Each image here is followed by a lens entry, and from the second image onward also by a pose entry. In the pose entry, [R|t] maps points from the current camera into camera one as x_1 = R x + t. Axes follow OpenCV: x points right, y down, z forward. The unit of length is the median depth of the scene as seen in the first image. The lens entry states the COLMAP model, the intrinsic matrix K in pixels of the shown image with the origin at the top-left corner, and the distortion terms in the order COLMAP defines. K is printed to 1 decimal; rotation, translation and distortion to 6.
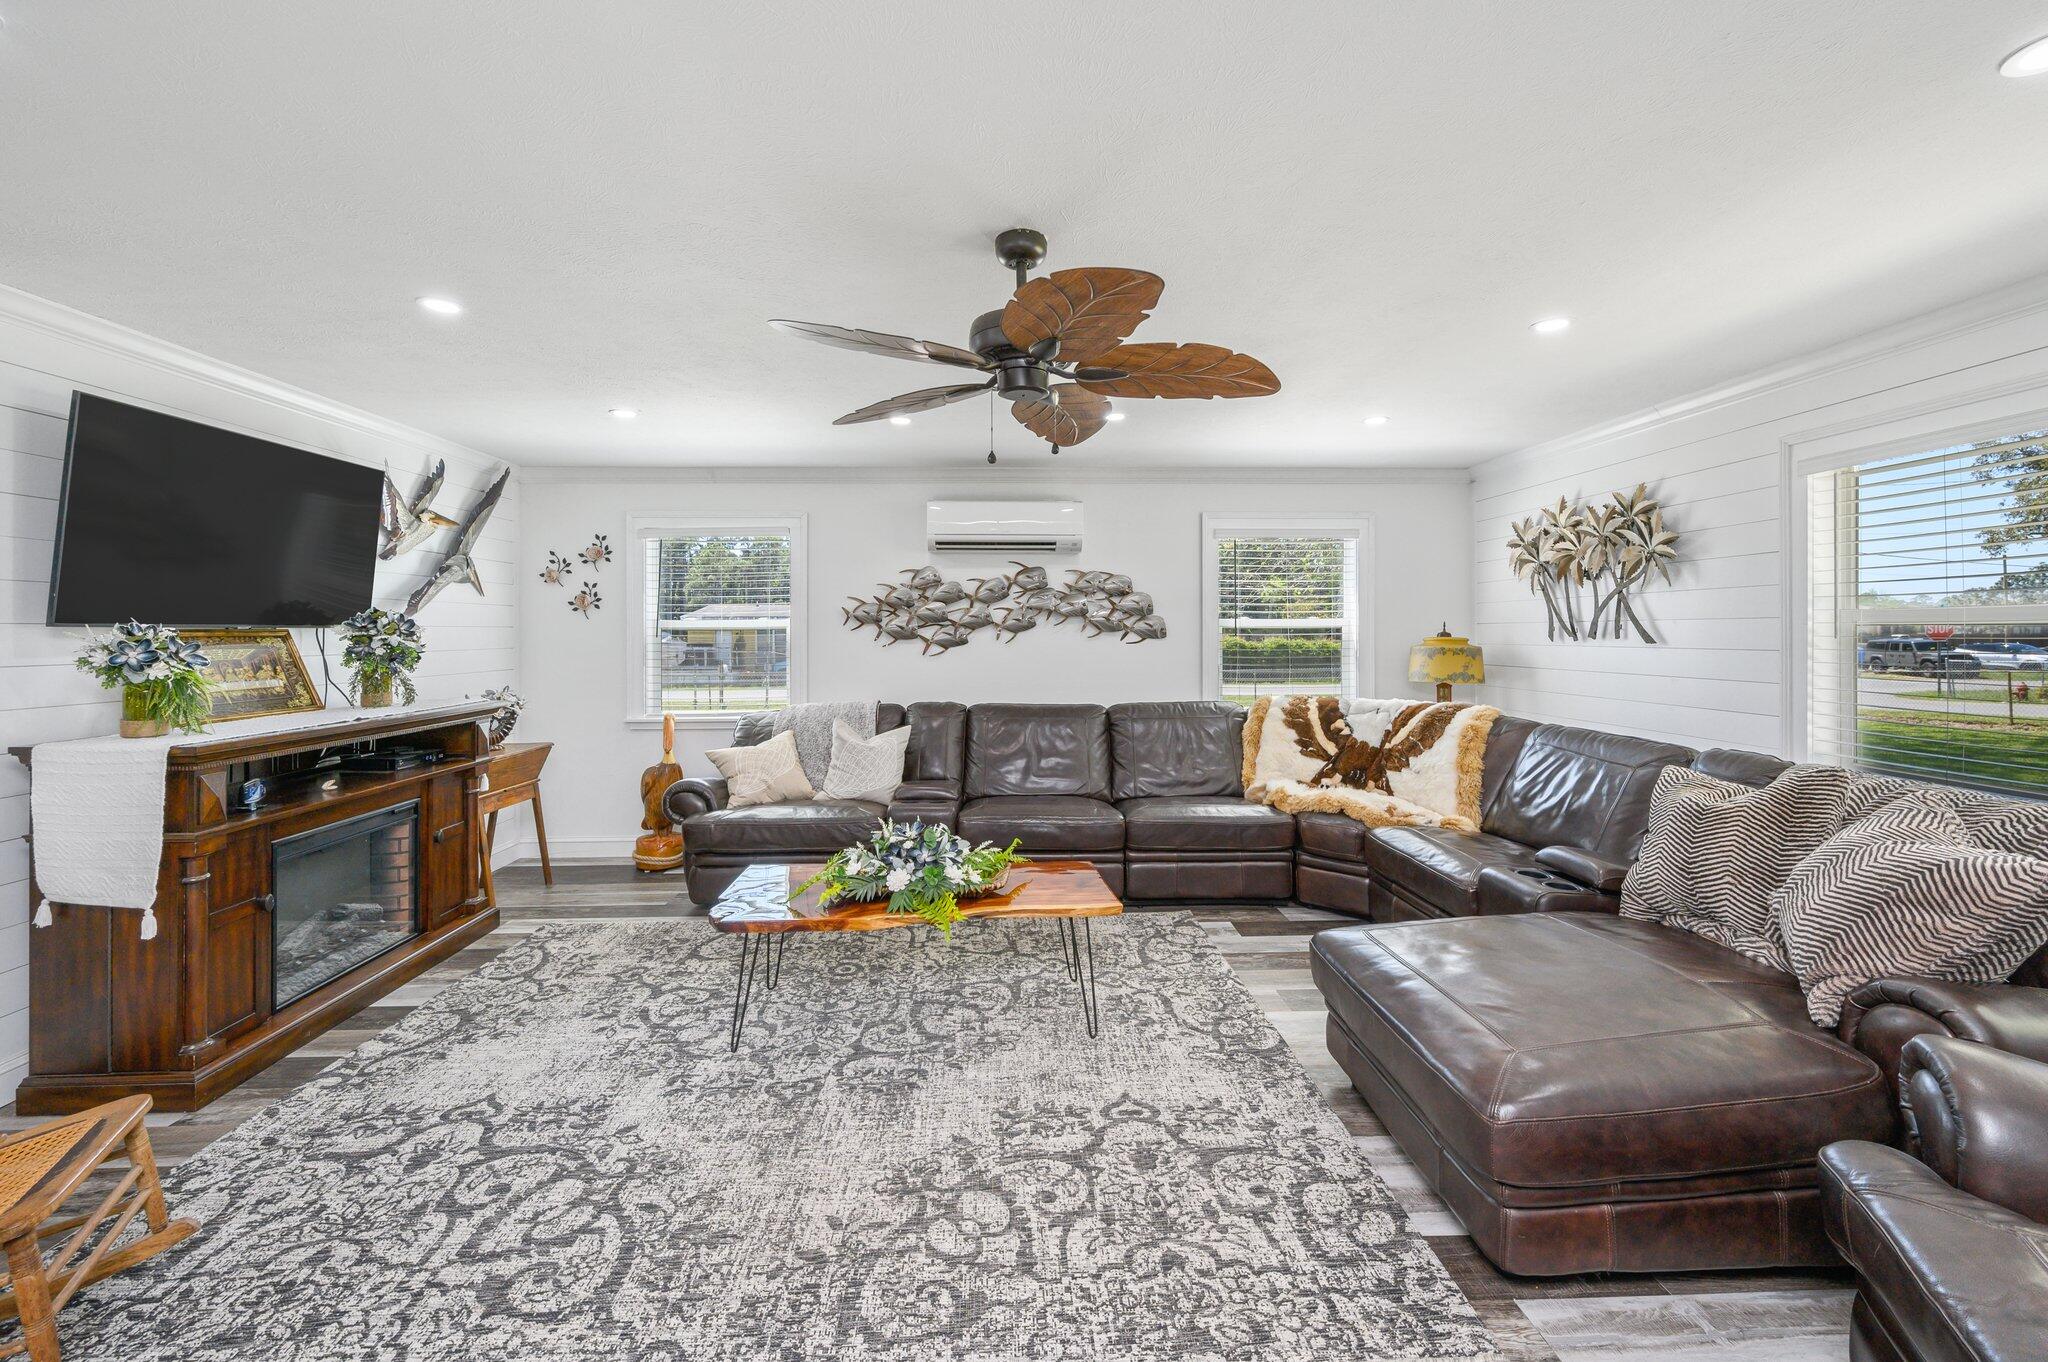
lens RADIAL K [[822.0, 0, 1021.8], [0, 822.0, 633.2], [0, 0, 1]] dist [-0.001151, 0.000096]
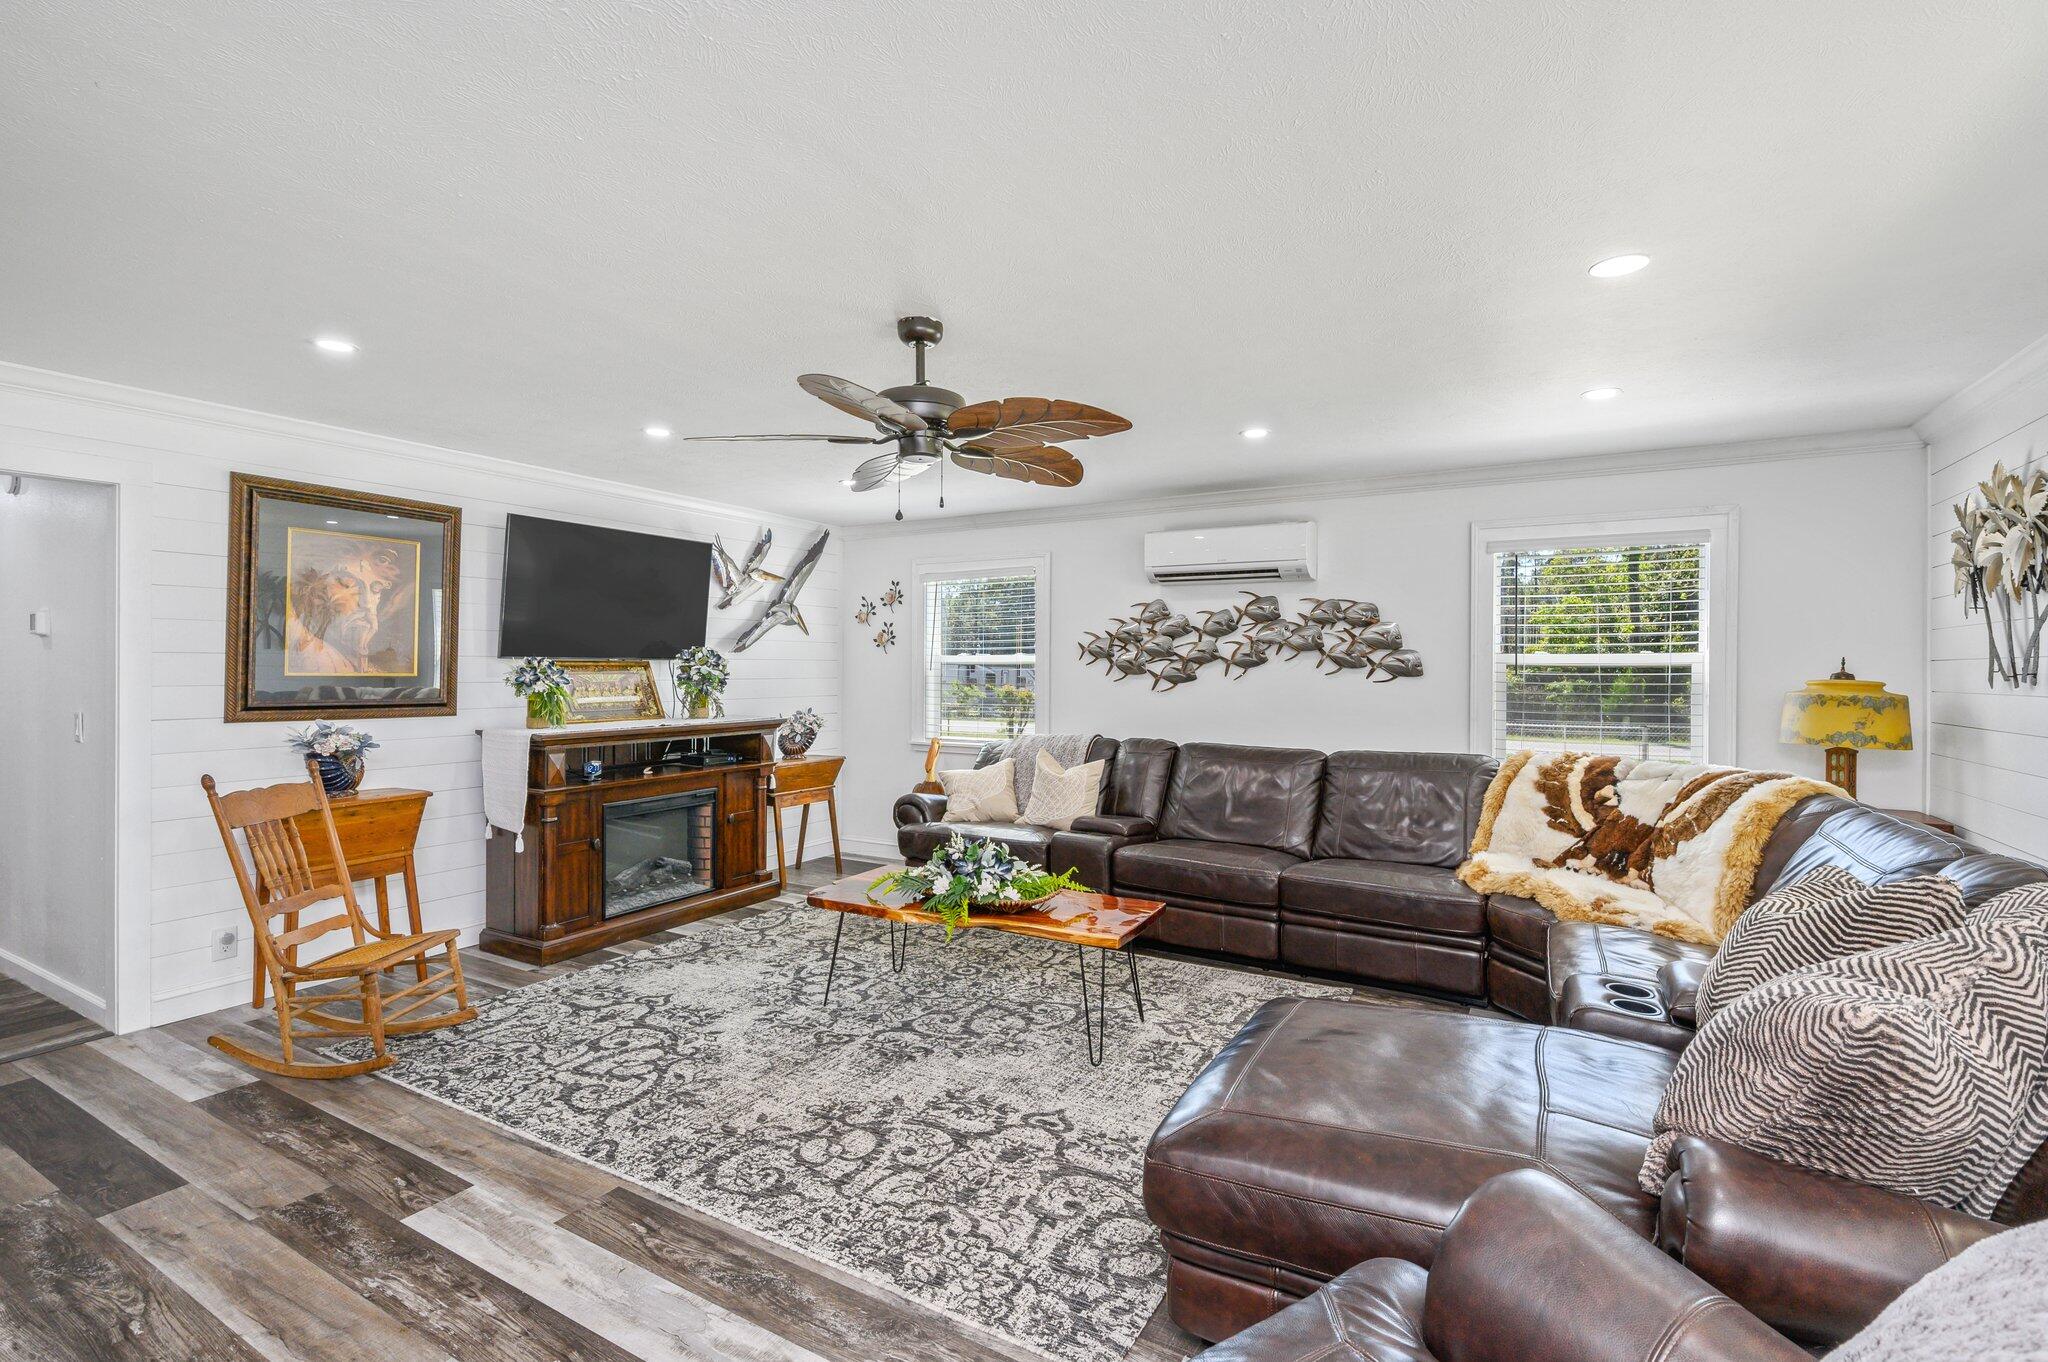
lens RADIAL K [[926.1, 0, 1033.5], [0, 926.1, 674.2], [0, 0, 1]] dist [0.002560, -0.000084]
pose [[0.850954, 0.011200, -0.525120, 0.389773], [-0.008622, 0.999936, 0.007355, 0.000398], [0.525169, -0.001732, 0.850996, -0.009018]]
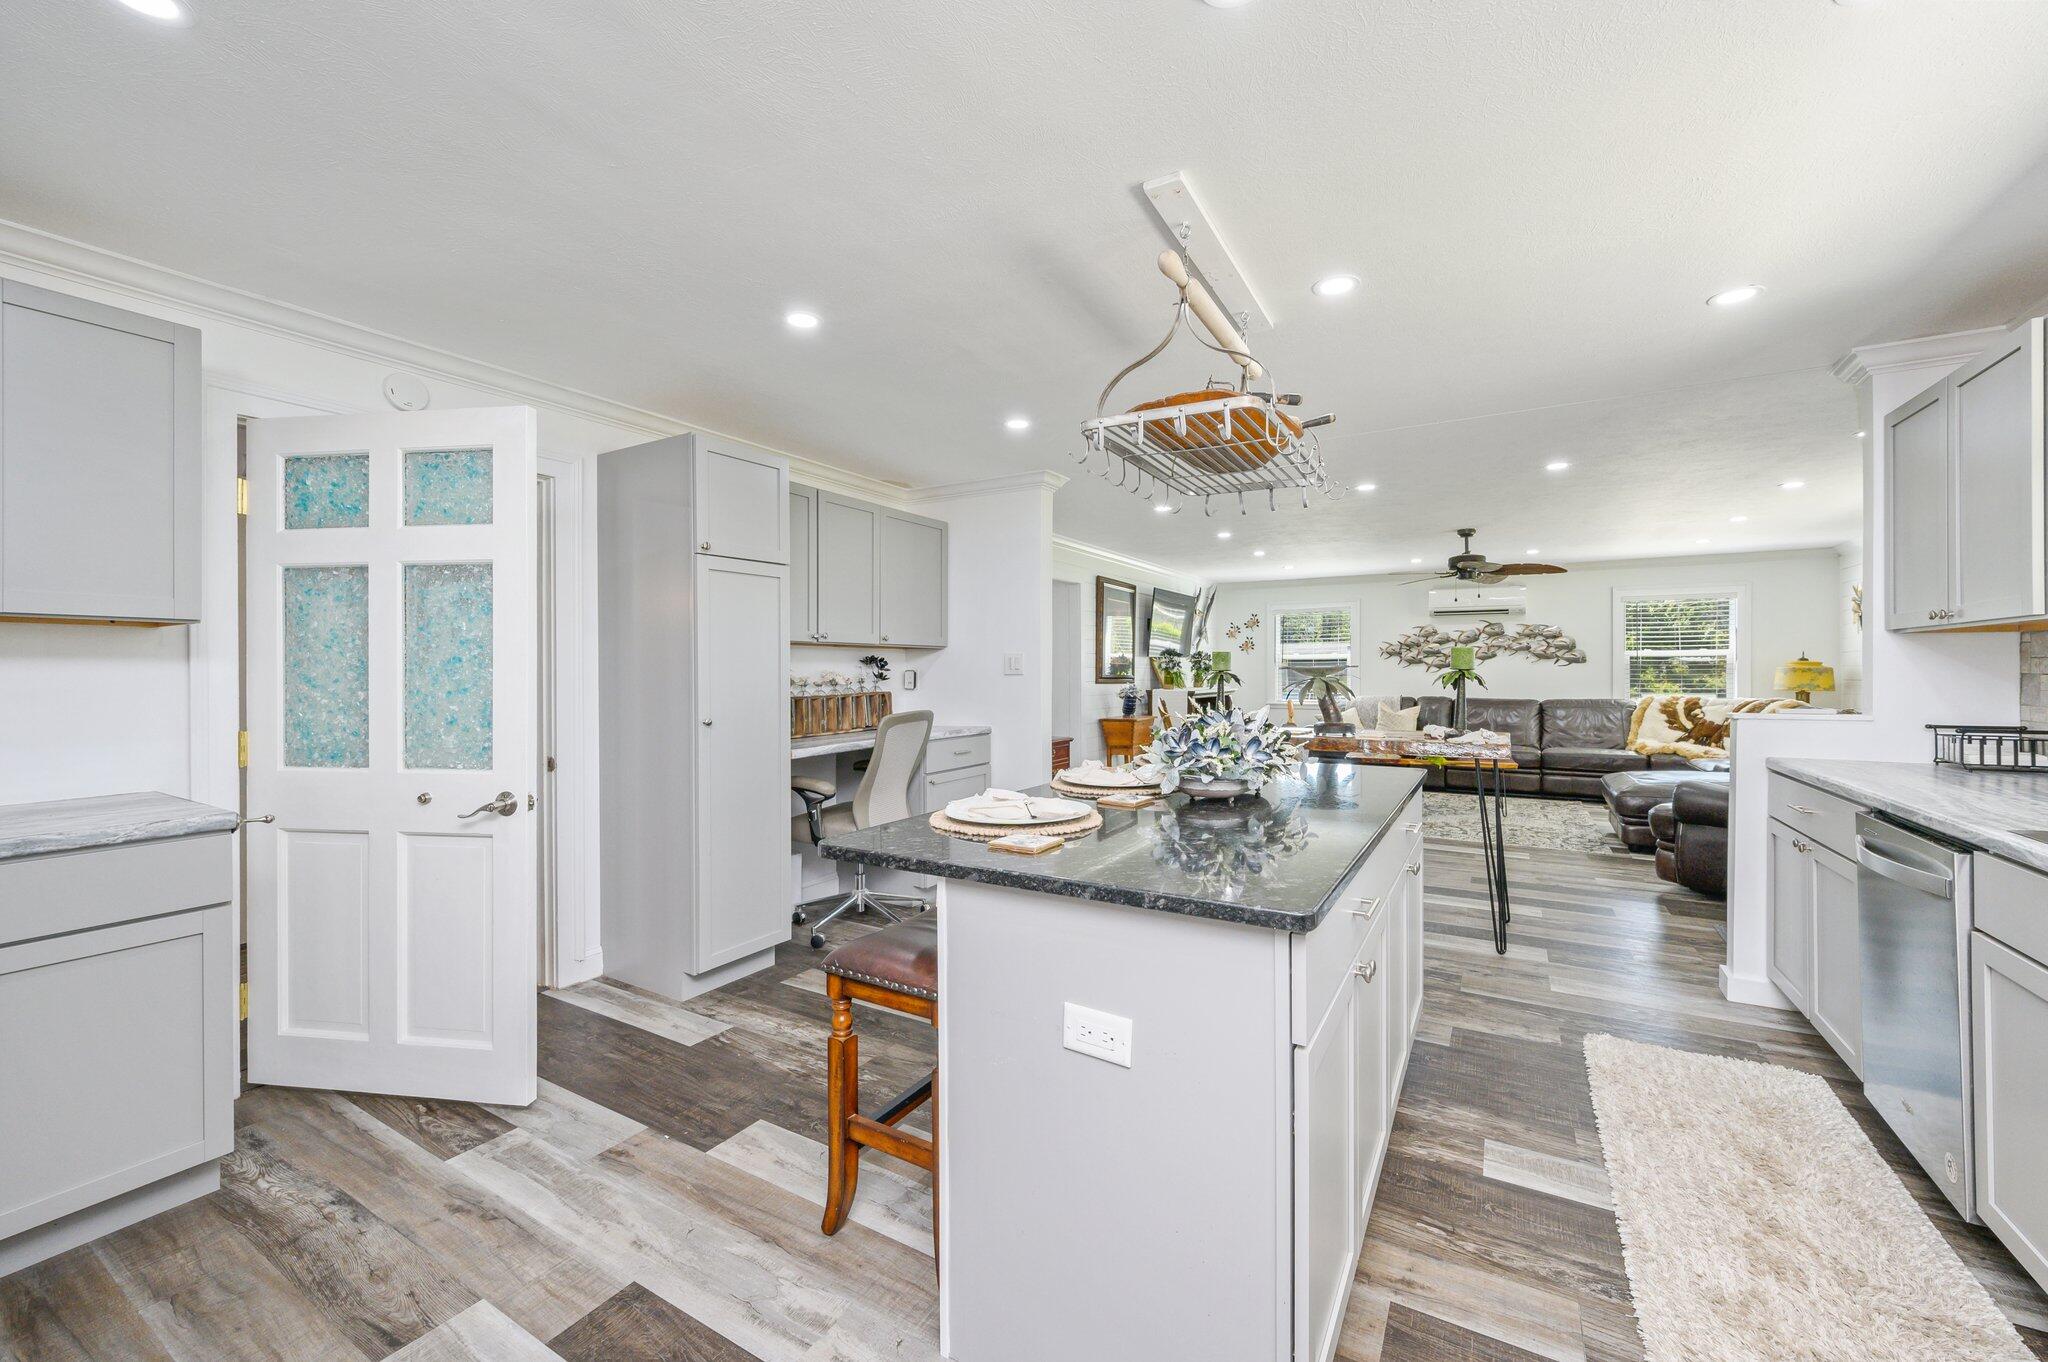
lens RADIAL K [[807.0, 0, 1027.0], [0, 807.0, 672.5], [0, 0, 1]] dist [0.000945, 0.000102]
pose [[0.841265, 0.002776, -0.540616, 0.123627], [-0.002038, 0.999996, 0.001964, 0.029406], [0.540619, -0.000550, 0.841267, -1.181659]]
